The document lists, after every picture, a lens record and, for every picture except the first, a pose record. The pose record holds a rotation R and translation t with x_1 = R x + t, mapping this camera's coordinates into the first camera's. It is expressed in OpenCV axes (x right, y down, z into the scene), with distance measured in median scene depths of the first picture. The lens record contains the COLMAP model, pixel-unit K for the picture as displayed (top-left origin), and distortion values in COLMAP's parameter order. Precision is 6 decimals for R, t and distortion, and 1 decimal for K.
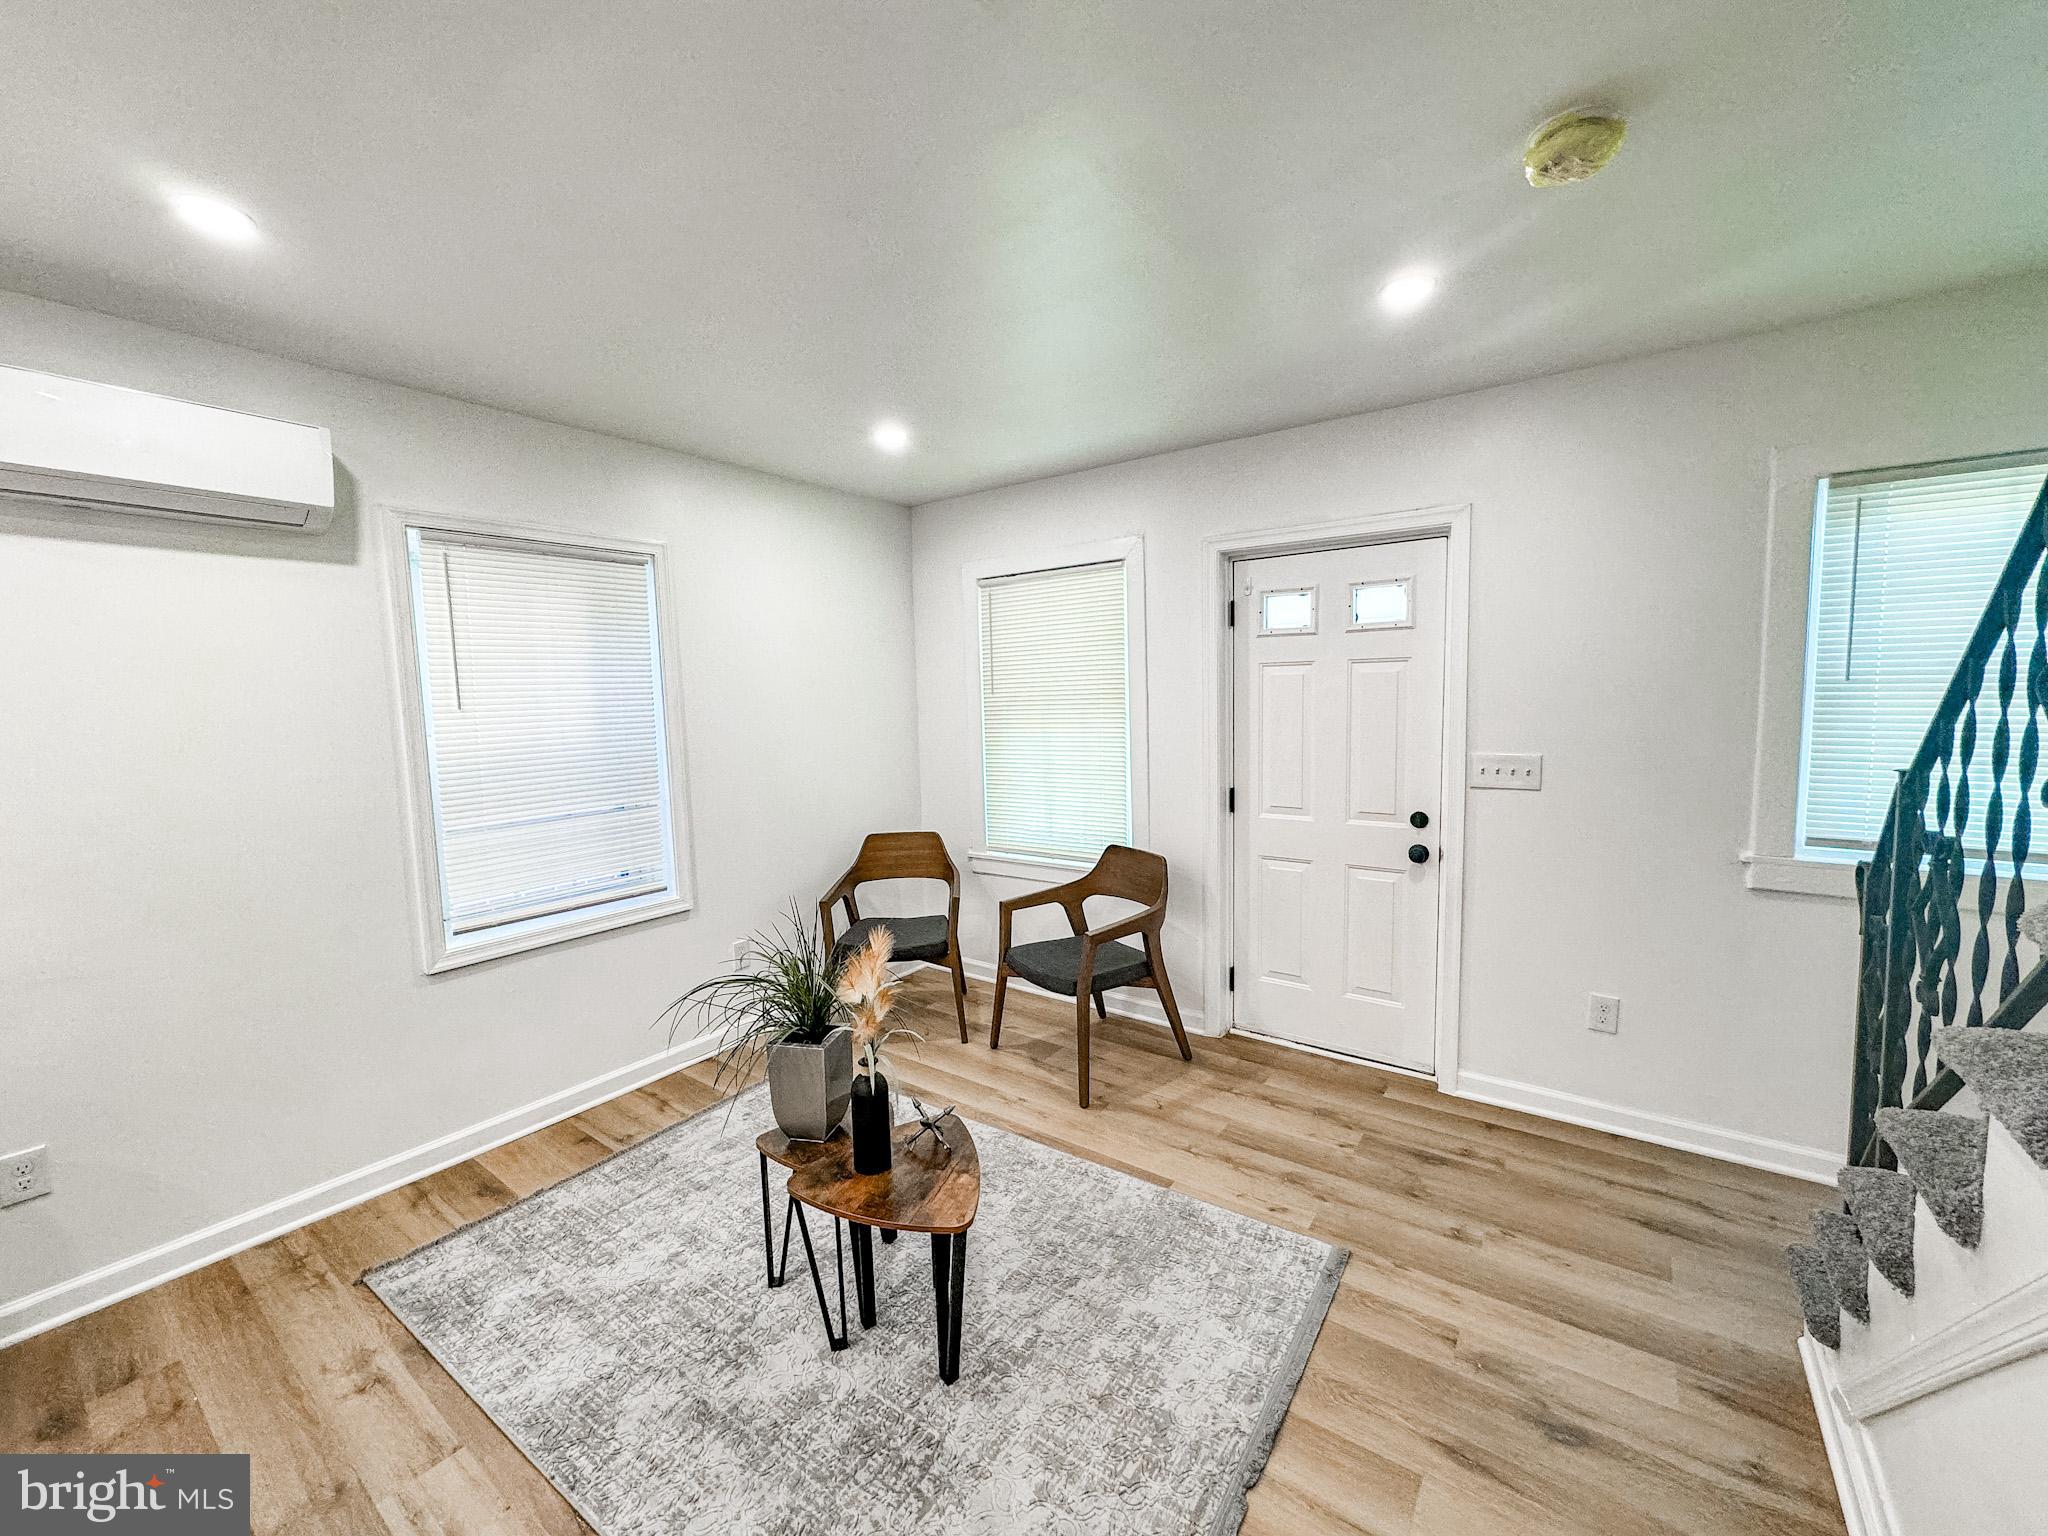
lens RADIAL K [[814.8, 0, 1022.1], [0, 814.8, 765.0], [0, 0, 1]] dist [0.000443, 0.000013]
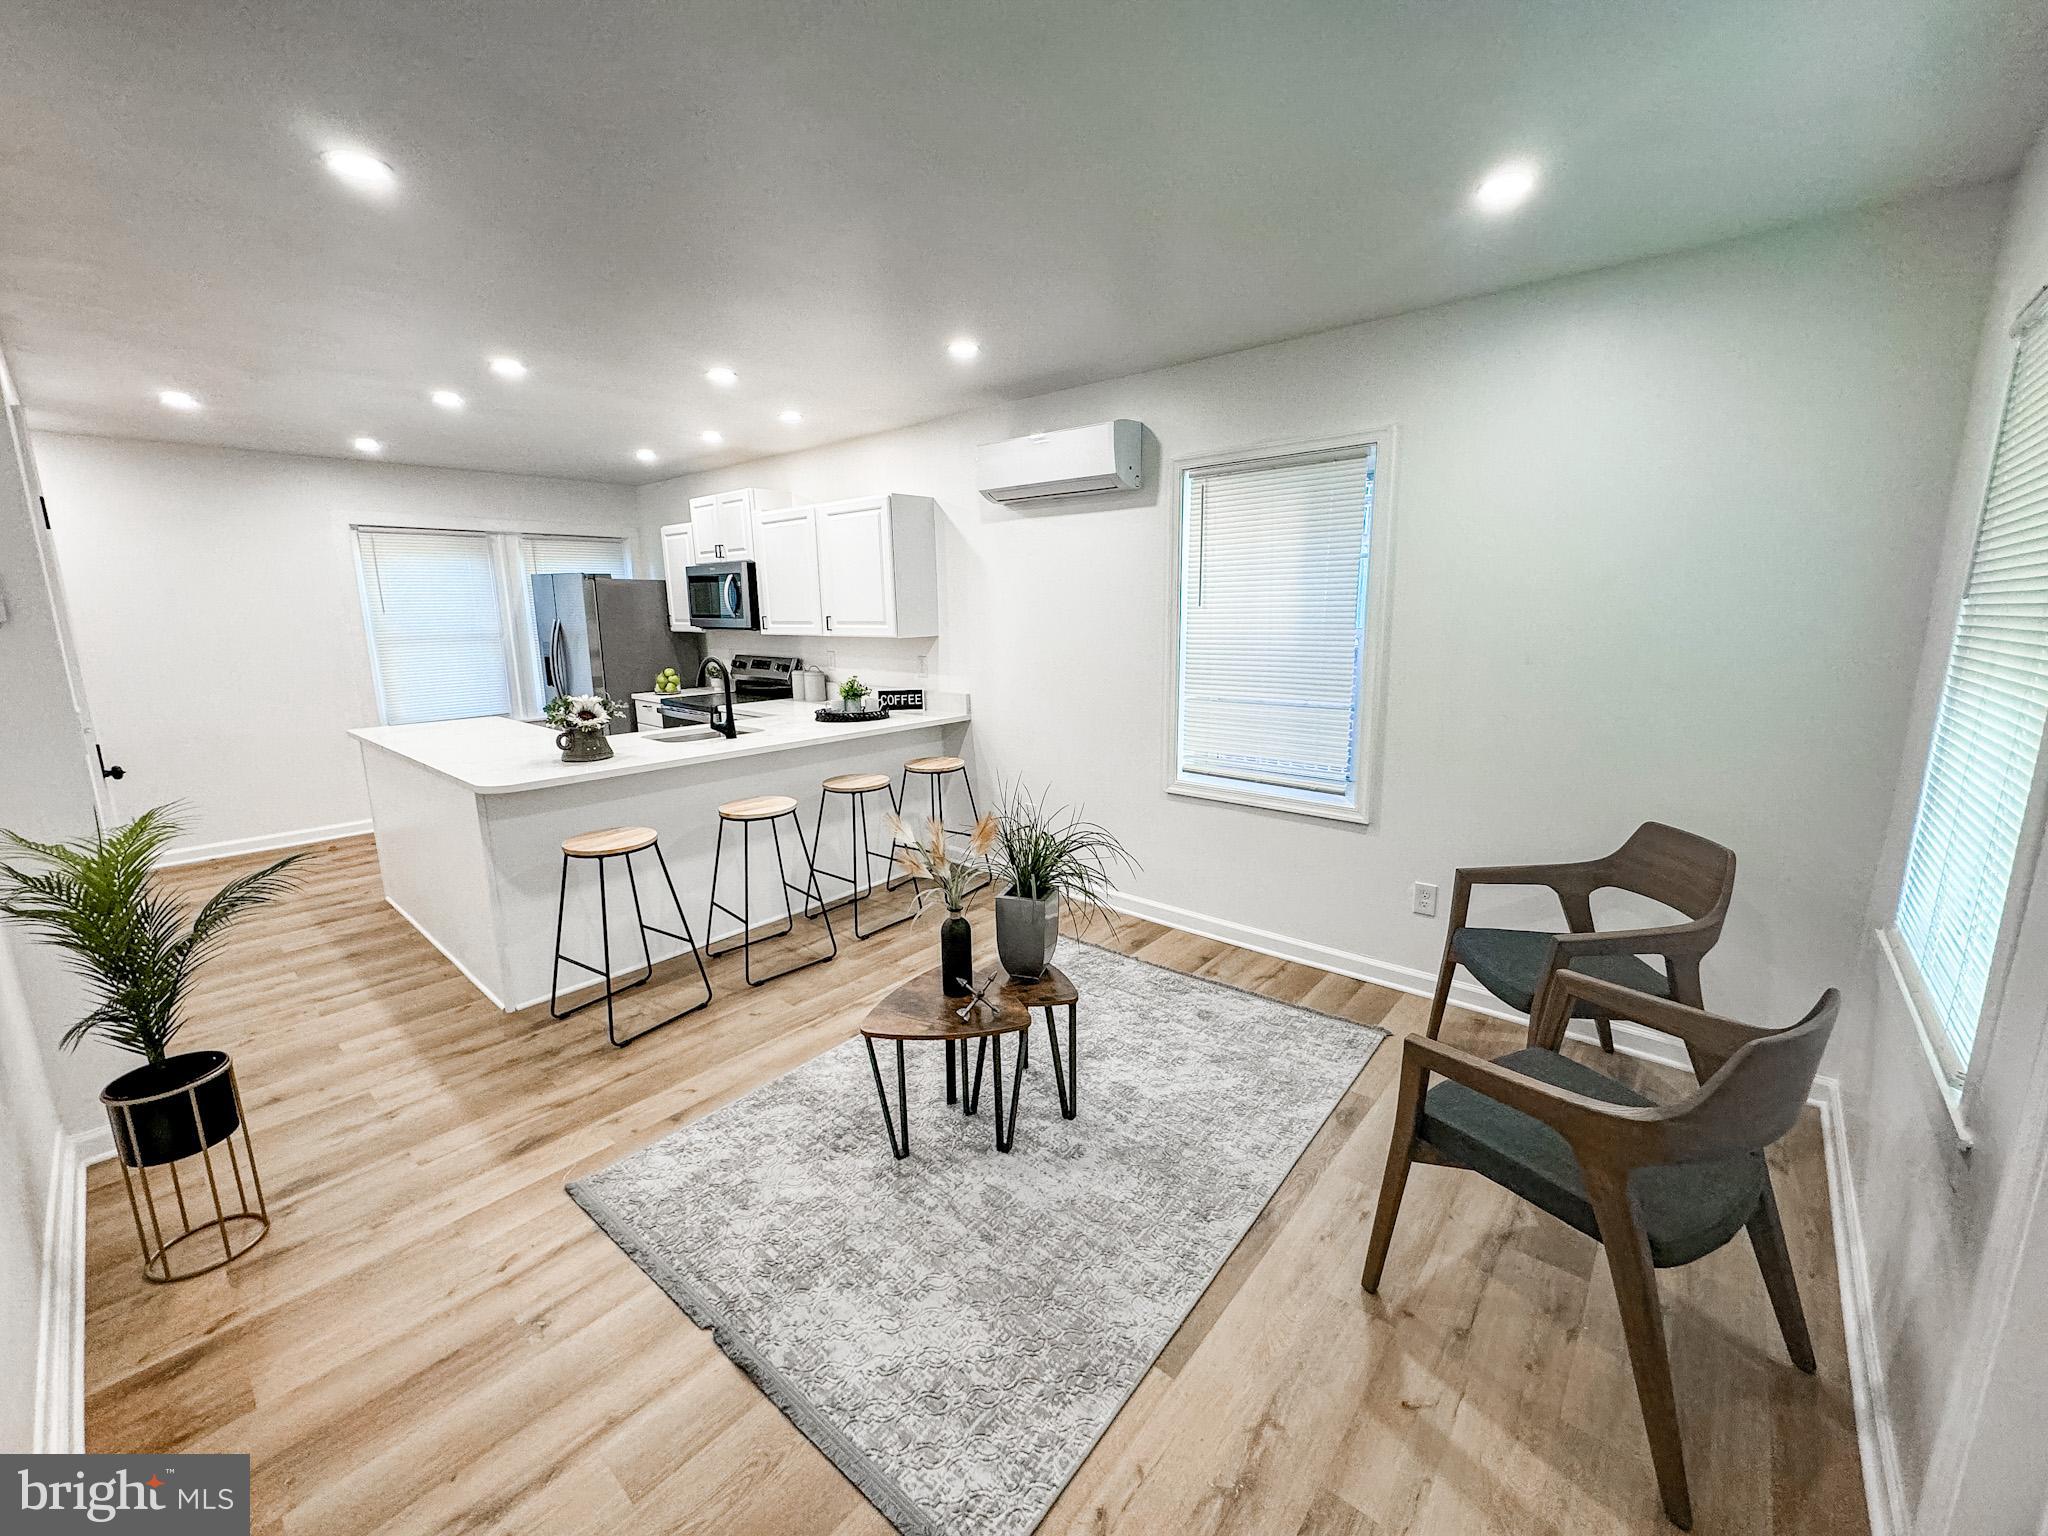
lens RADIAL K [[814.8, 0, 1027.3], [0, 814.8, 765.1], [0, 0, 1]] dist [0.000443, 0.000013]
pose [[-0.079351, 0.217949, -0.972729, 0.602530], [-0.075942, 0.971649, 0.223902, -0.082501], [0.993950, 0.091638, -0.060550, 0.735594]]
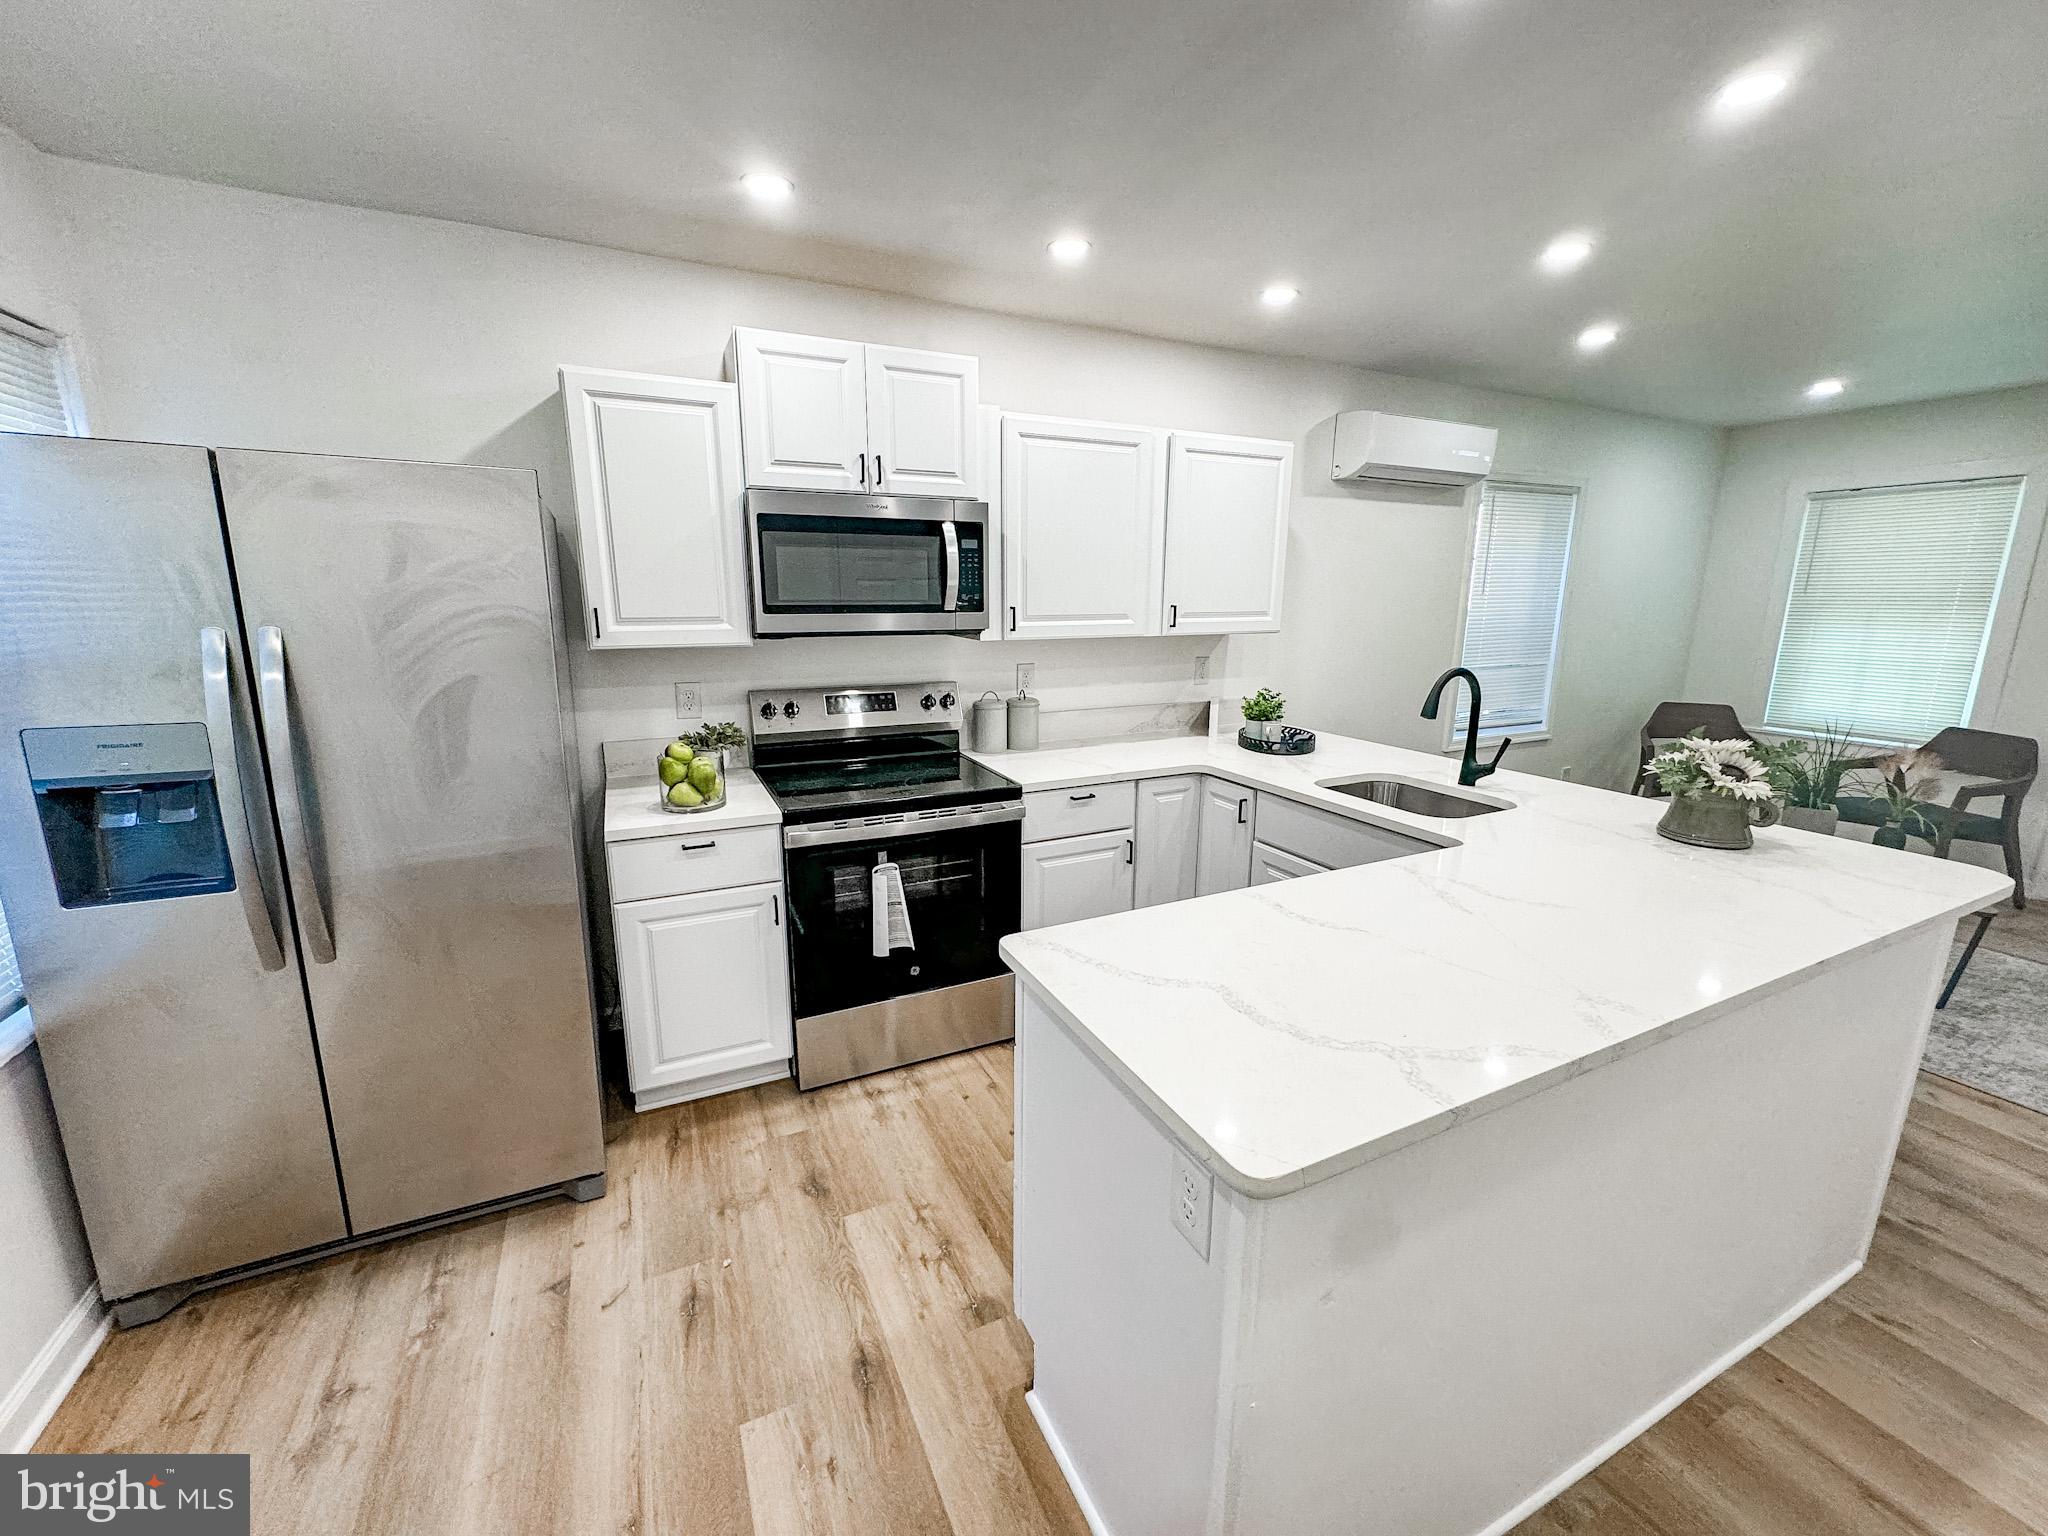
lens RADIAL K [[814.8, 0, 1027.4], [0, 814.8, 763.7], [0, 0, 1]] dist [0.000443, 0.000013]
pose [[0.884900, 0.126576, -0.448252, -0.641820], [-0.067334, 0.987022, 0.145786, 0.080509], [0.460888, -0.098823, 0.881939, -0.793117]]
